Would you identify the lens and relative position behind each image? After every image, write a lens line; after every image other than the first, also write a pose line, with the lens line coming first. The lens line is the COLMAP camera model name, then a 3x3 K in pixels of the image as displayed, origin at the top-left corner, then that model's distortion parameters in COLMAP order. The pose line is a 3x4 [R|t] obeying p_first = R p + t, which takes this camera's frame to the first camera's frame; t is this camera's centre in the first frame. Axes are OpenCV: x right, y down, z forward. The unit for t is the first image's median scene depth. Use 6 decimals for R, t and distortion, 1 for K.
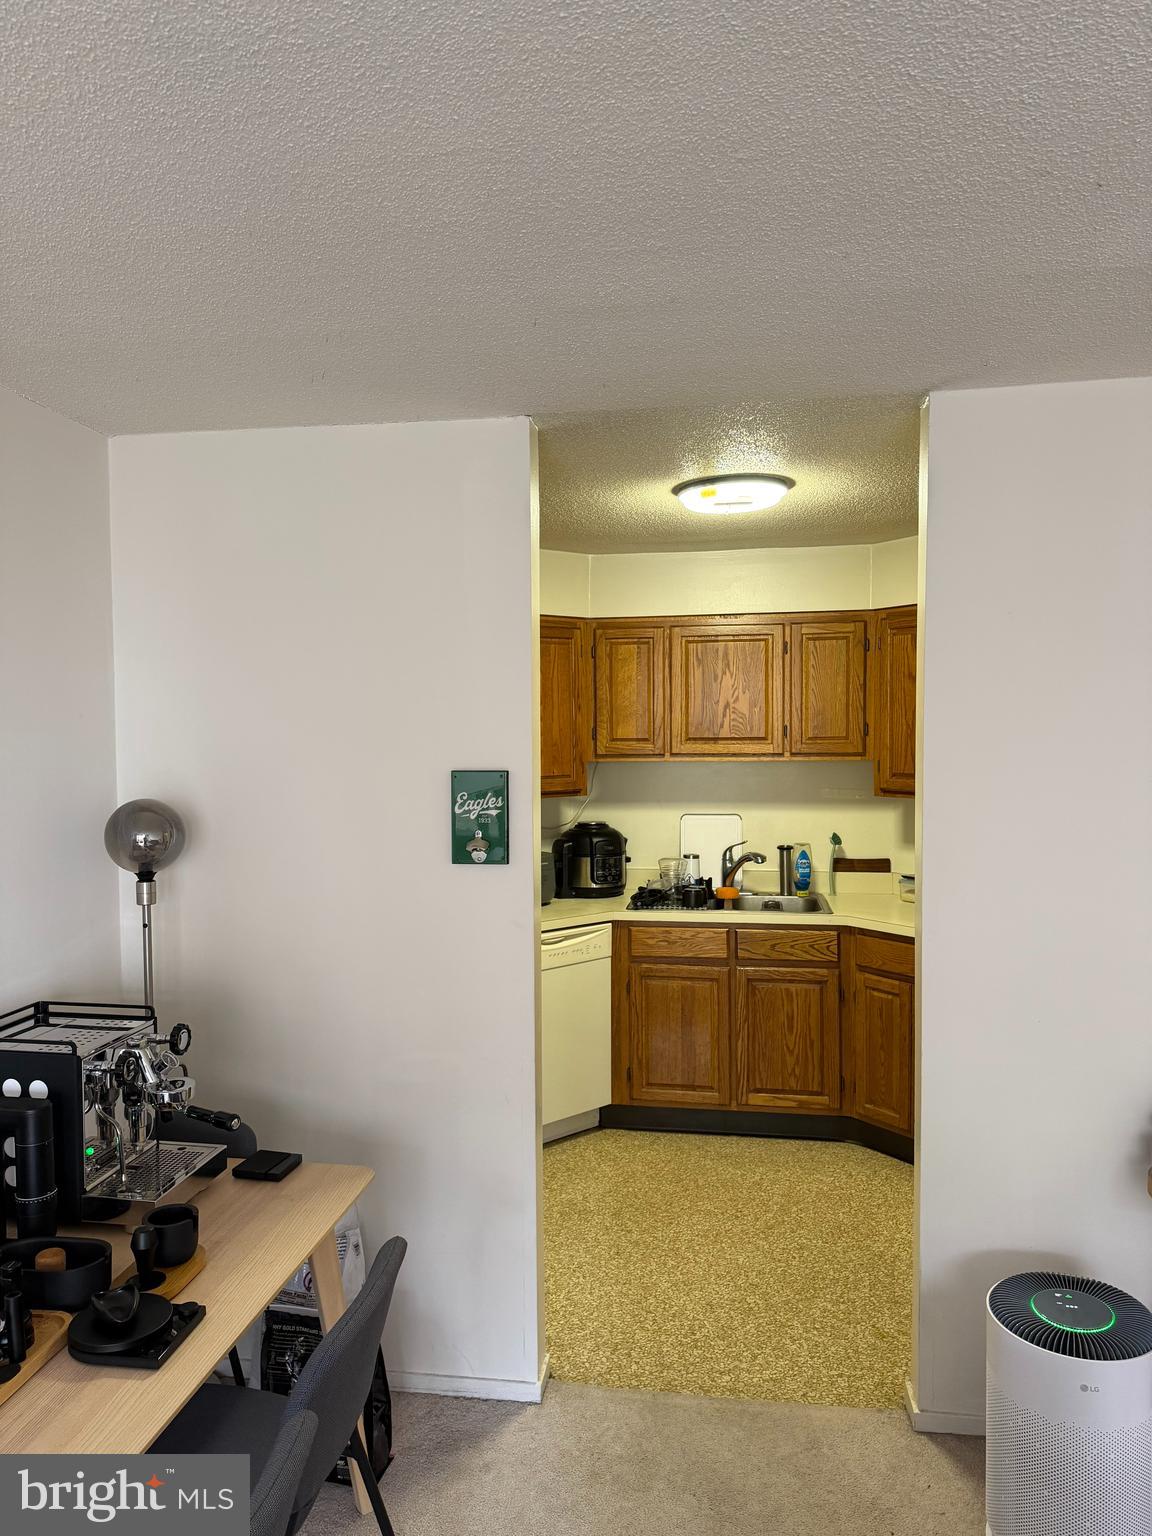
lens RADIAL K [[1054.7, 0, 572.4], [0, 1054.7, 763.7], [0, 0, 1]] dist [-0.005014, -0.025035]
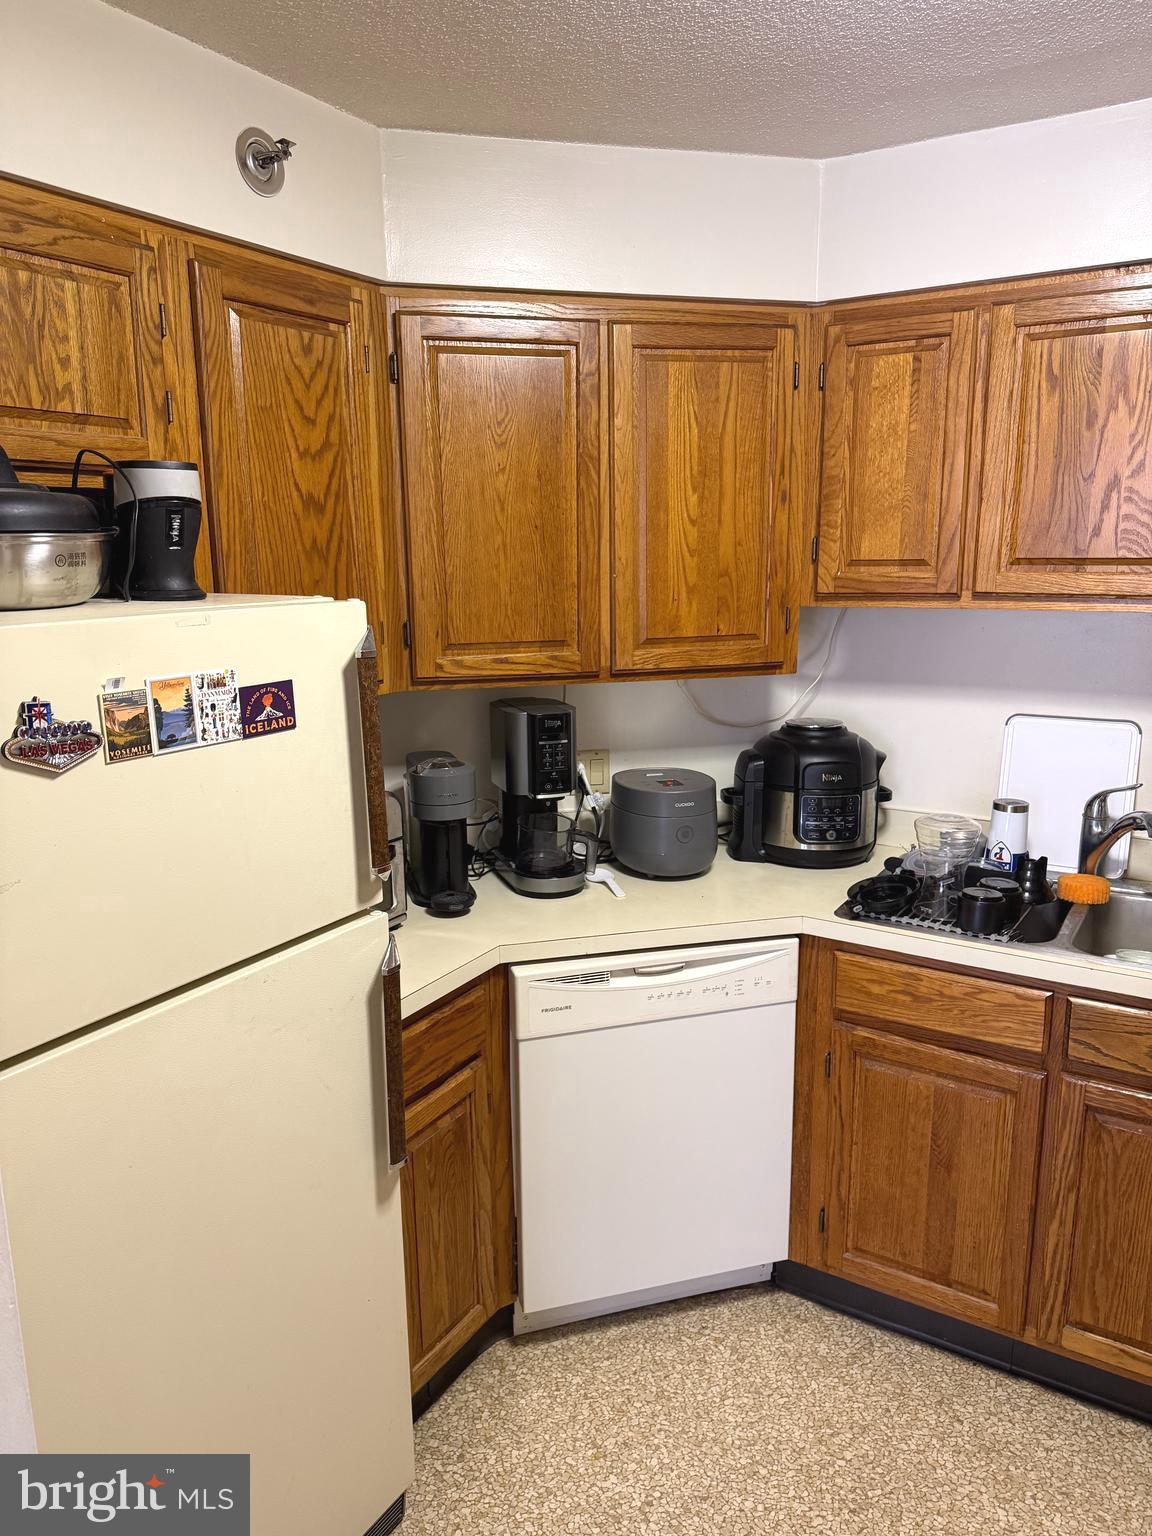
lens RADIAL K [[1054.7, 0, 574.3], [0, 1054.7, 777.2], [0, 0, 1]] dist [-0.005014, -0.025035]
pose [[0.913556, 0.082898, -0.398176, 0.124637], [-0.009914, 0.983256, 0.181961, -0.012493], [0.406593, -0.162284, 0.899081, 0.495746]]
